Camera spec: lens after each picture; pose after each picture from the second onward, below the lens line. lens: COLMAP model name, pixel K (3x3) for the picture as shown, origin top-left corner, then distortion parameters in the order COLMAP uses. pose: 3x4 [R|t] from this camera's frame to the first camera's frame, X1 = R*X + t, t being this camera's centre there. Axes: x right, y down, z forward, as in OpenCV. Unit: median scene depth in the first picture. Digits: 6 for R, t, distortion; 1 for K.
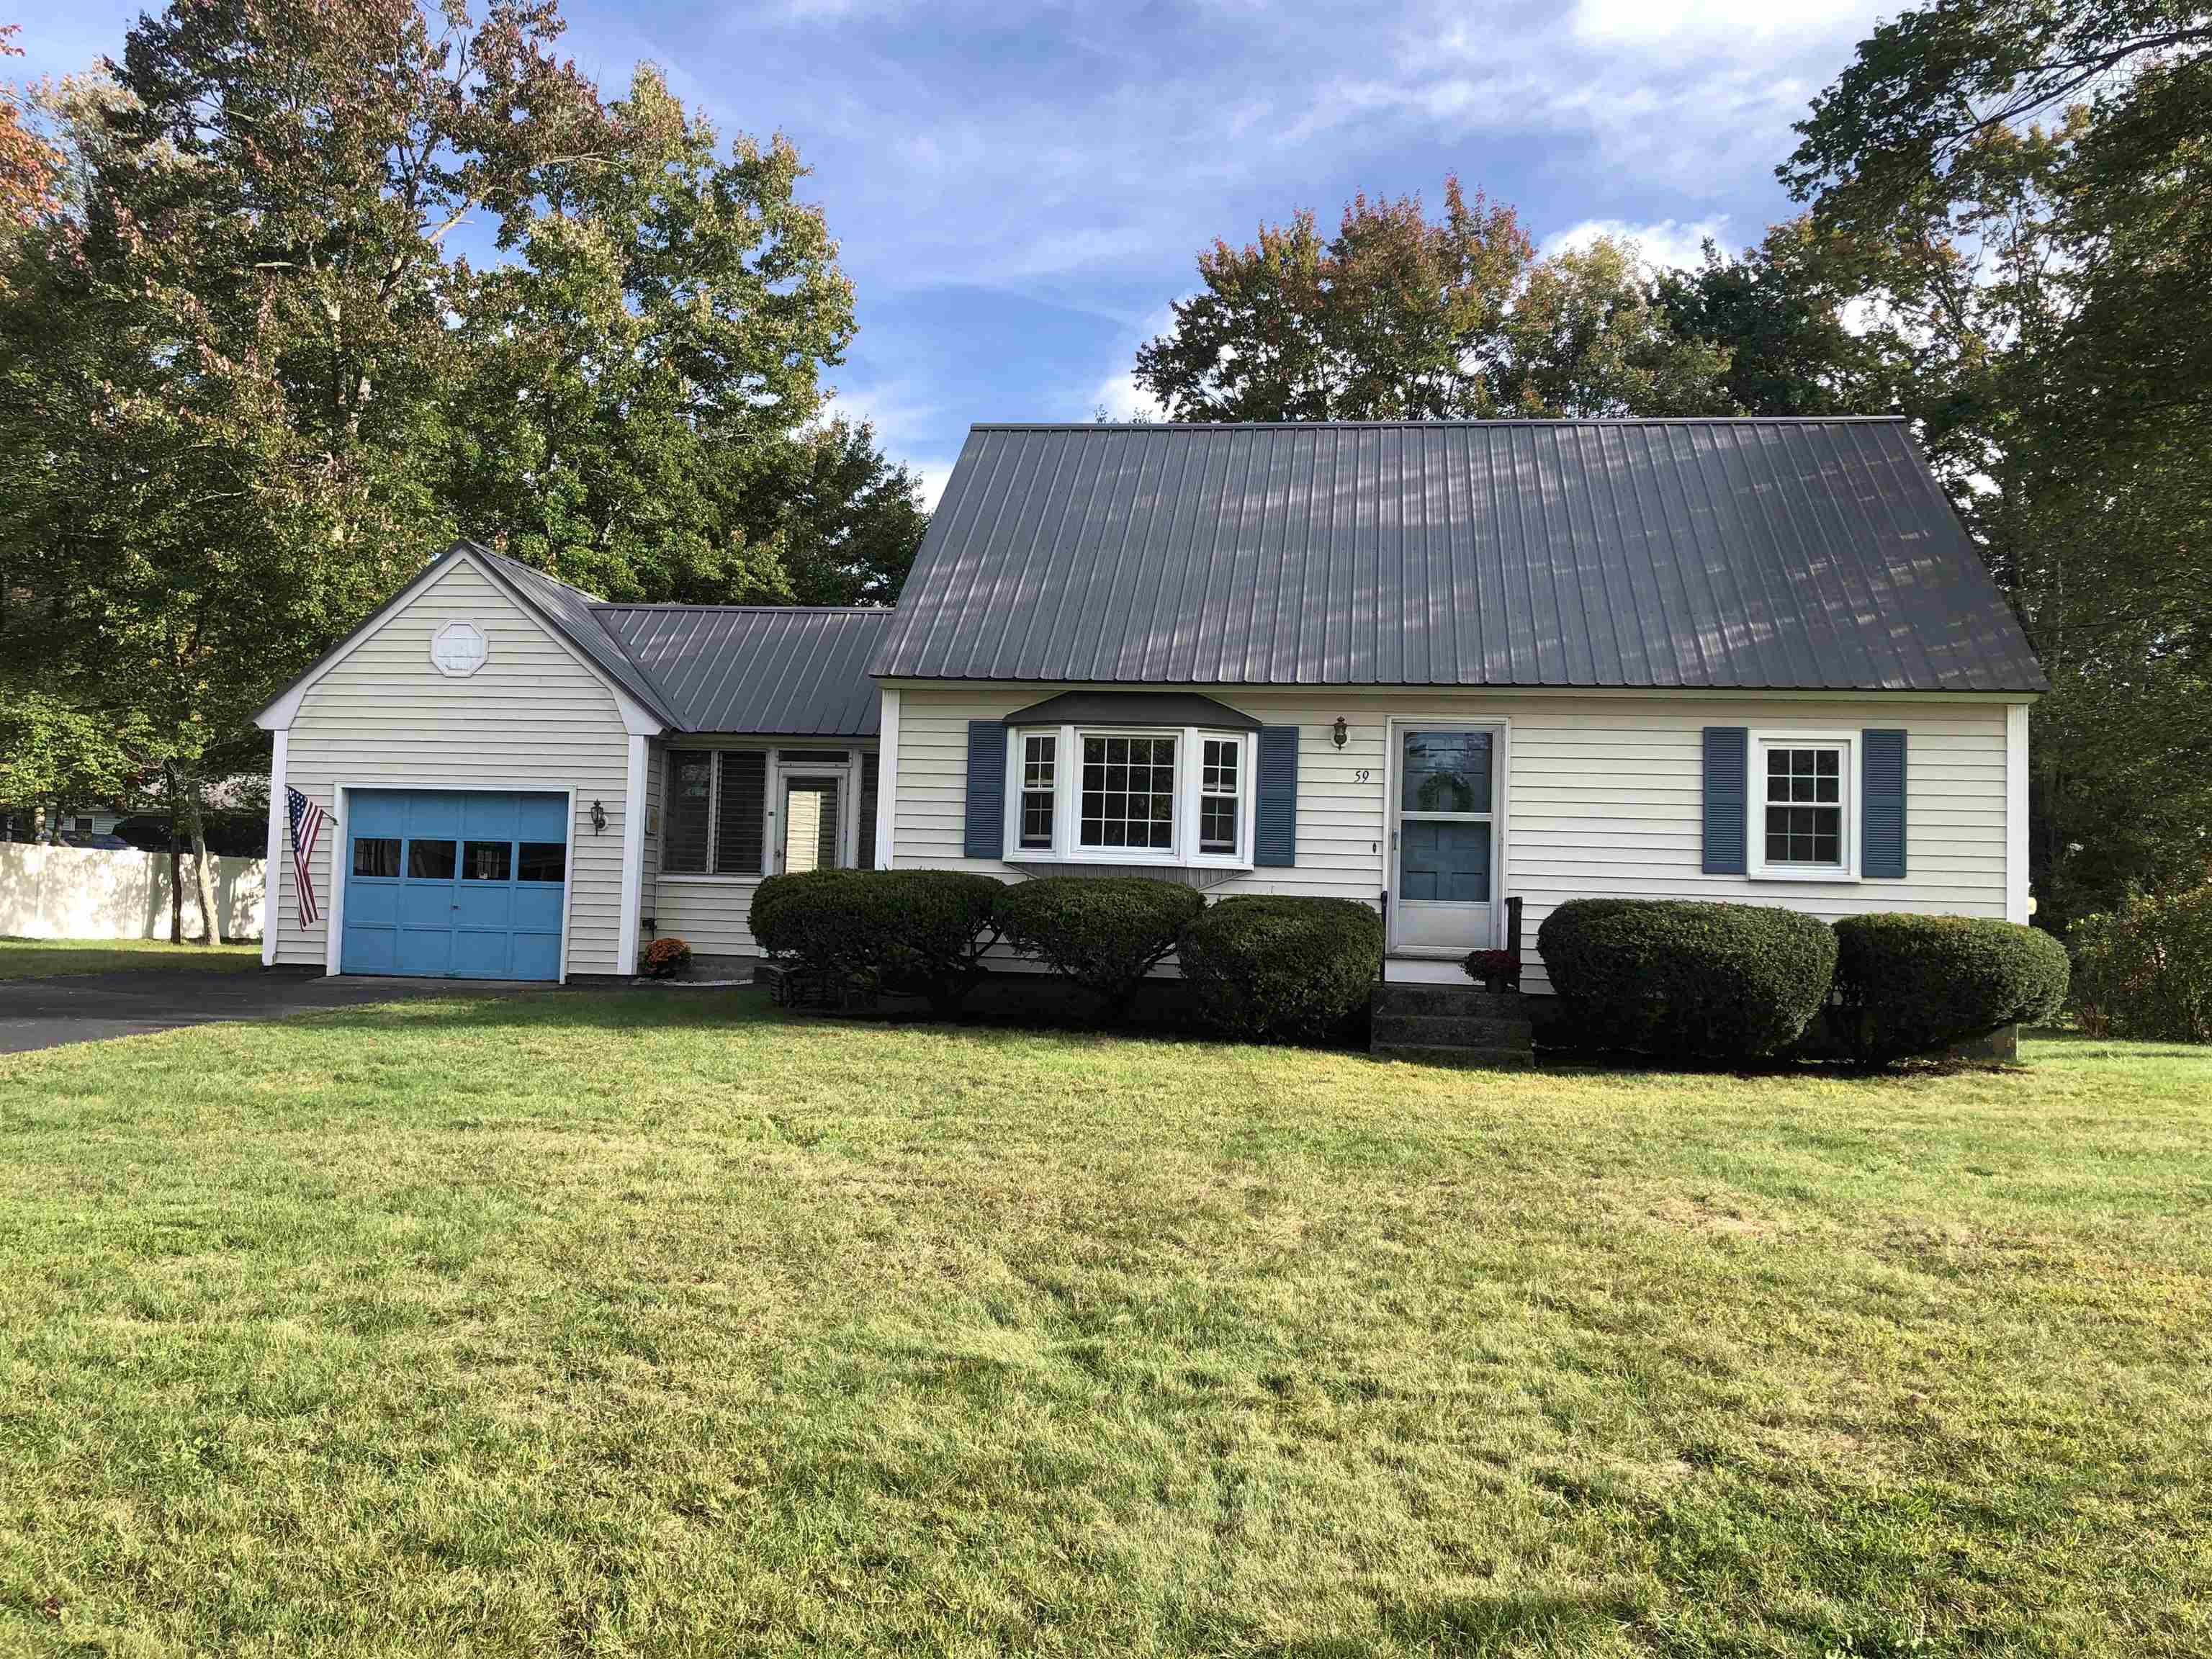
lens RADIAL K [[1839.9, 0, 1106.0], [0, 1839.9, 829.5], [0, 0, 1]] dist [0.005279, -0.002727]
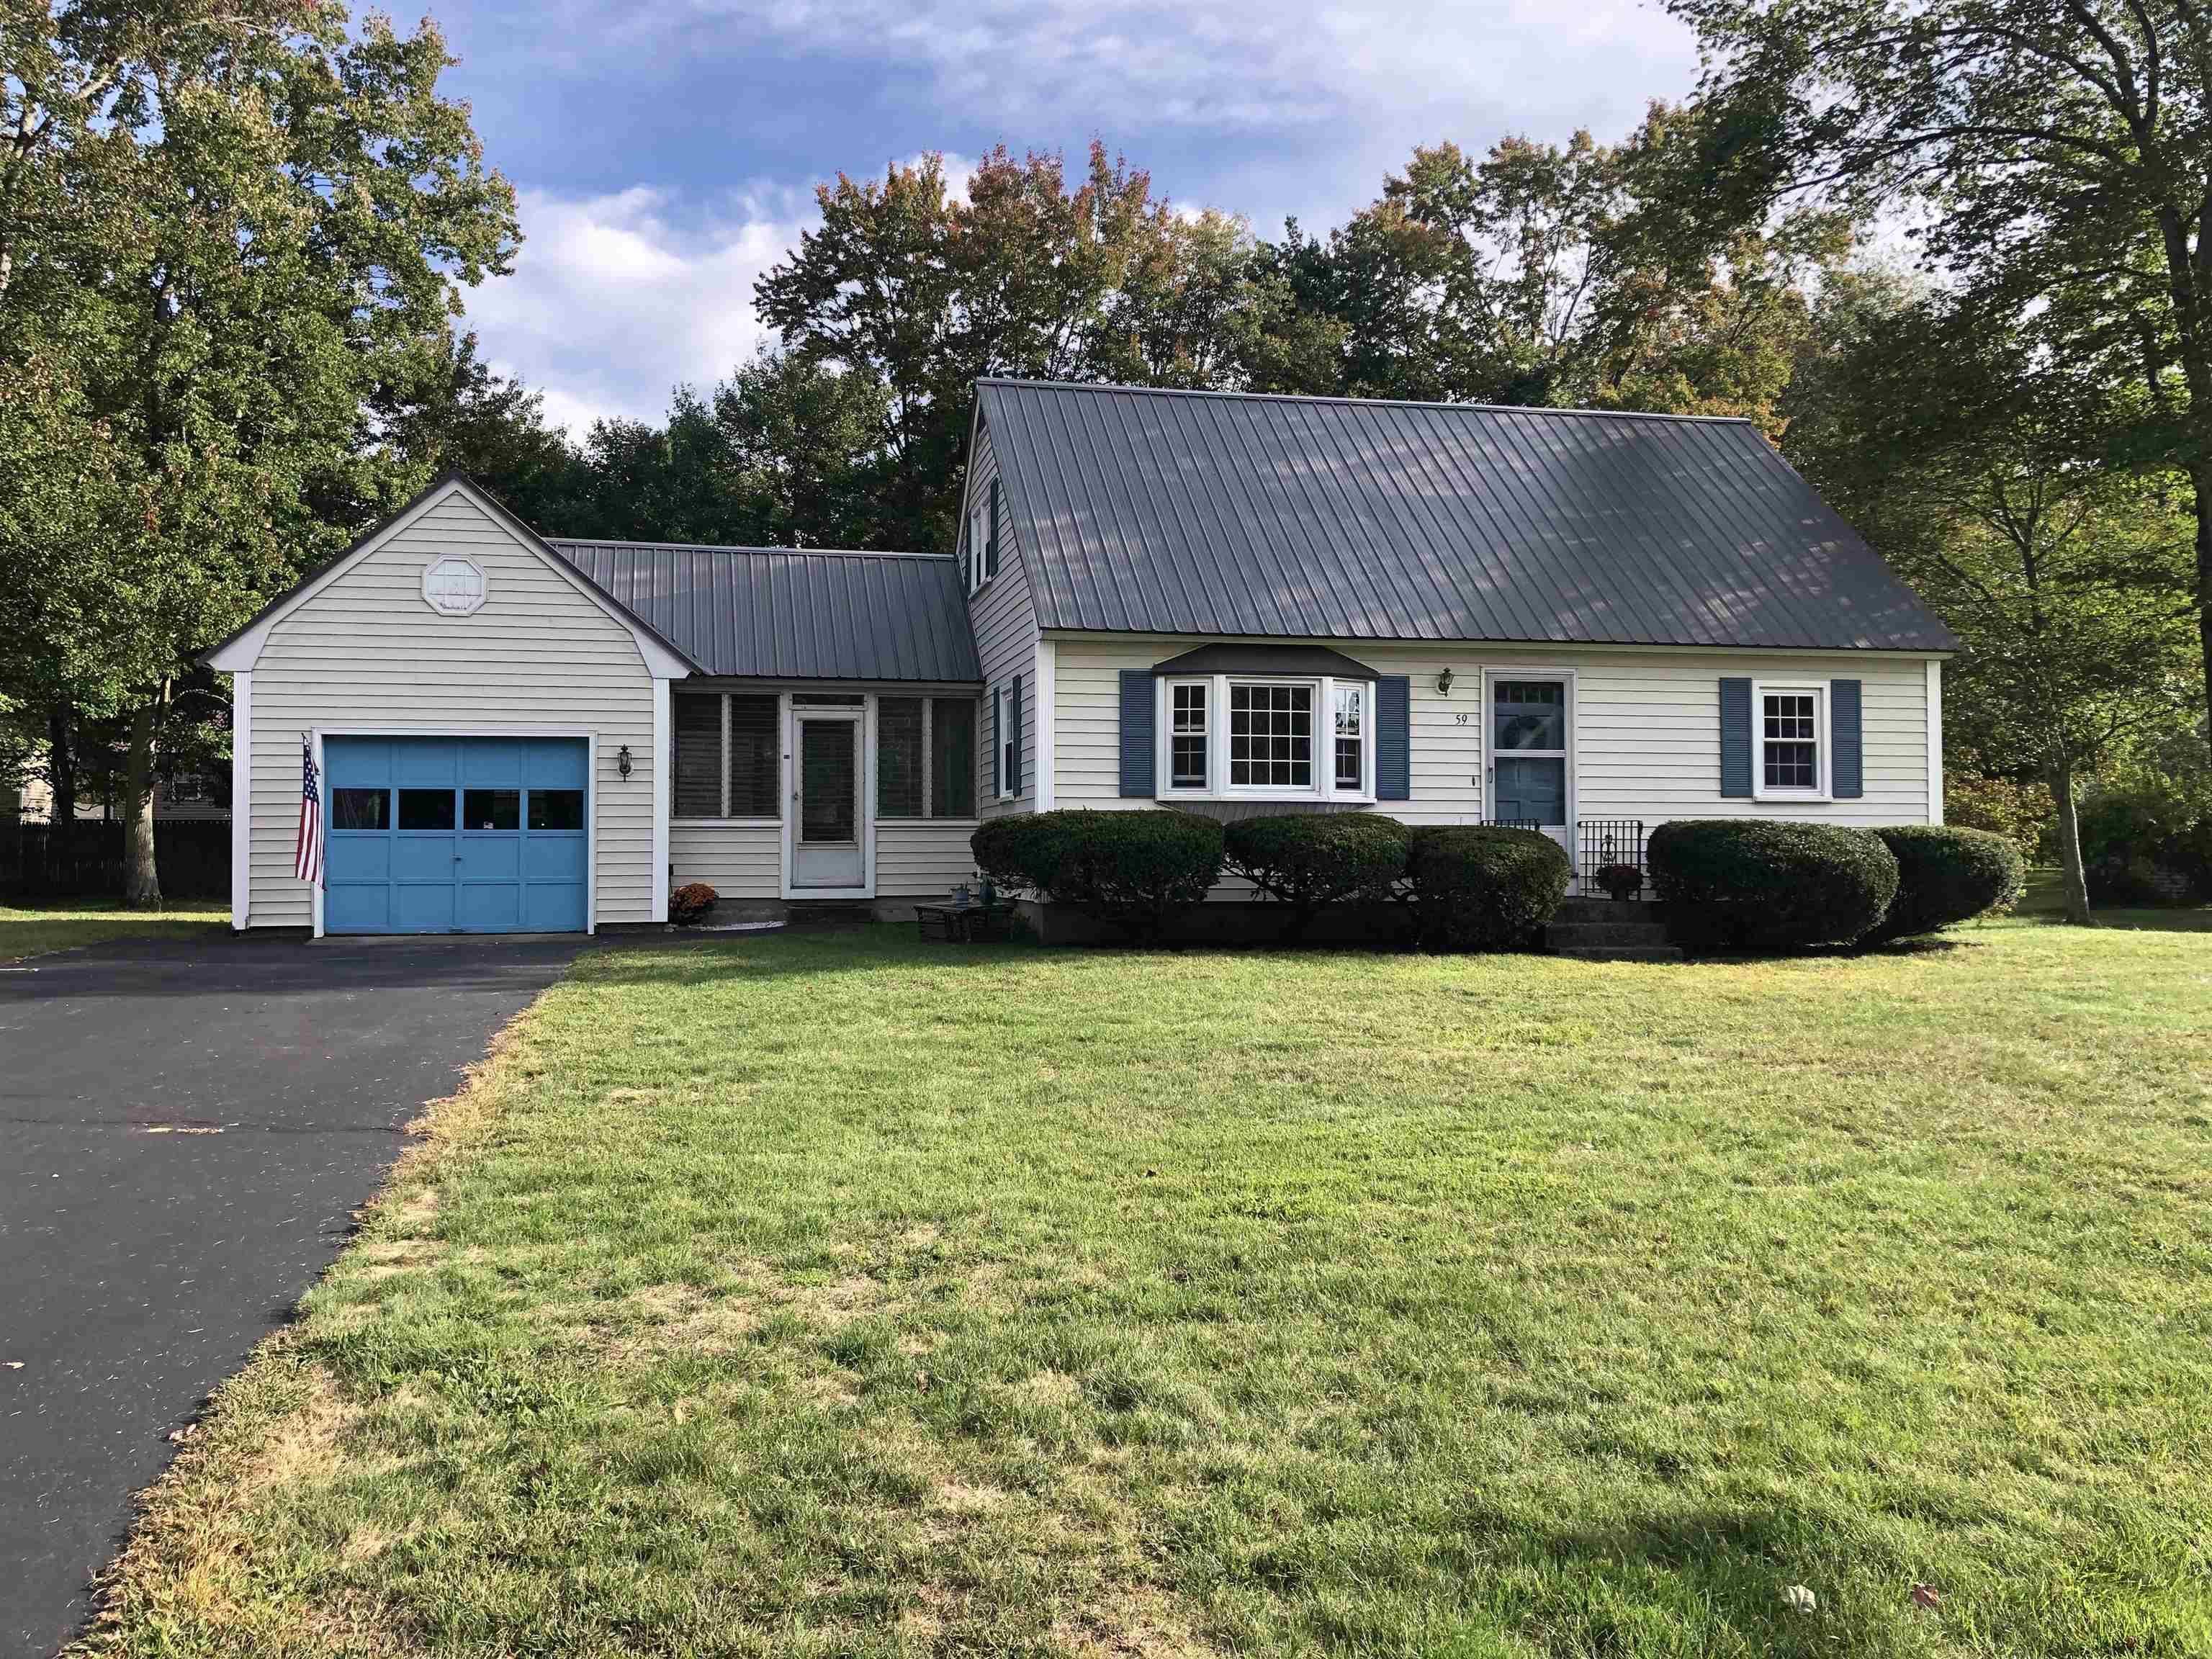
lens RADIAL K [[1810.5, 0, 1106.0], [0, 1810.5, 829.5], [0, 0, 1]] dist [0.012568, 0.006020]
pose [[0.938416, -0.028508, 0.344330, -0.457140], [0.013183, 0.998819, 0.046767, -0.016012], [-0.345256, -0.039347, 0.937683, 0.009941]]
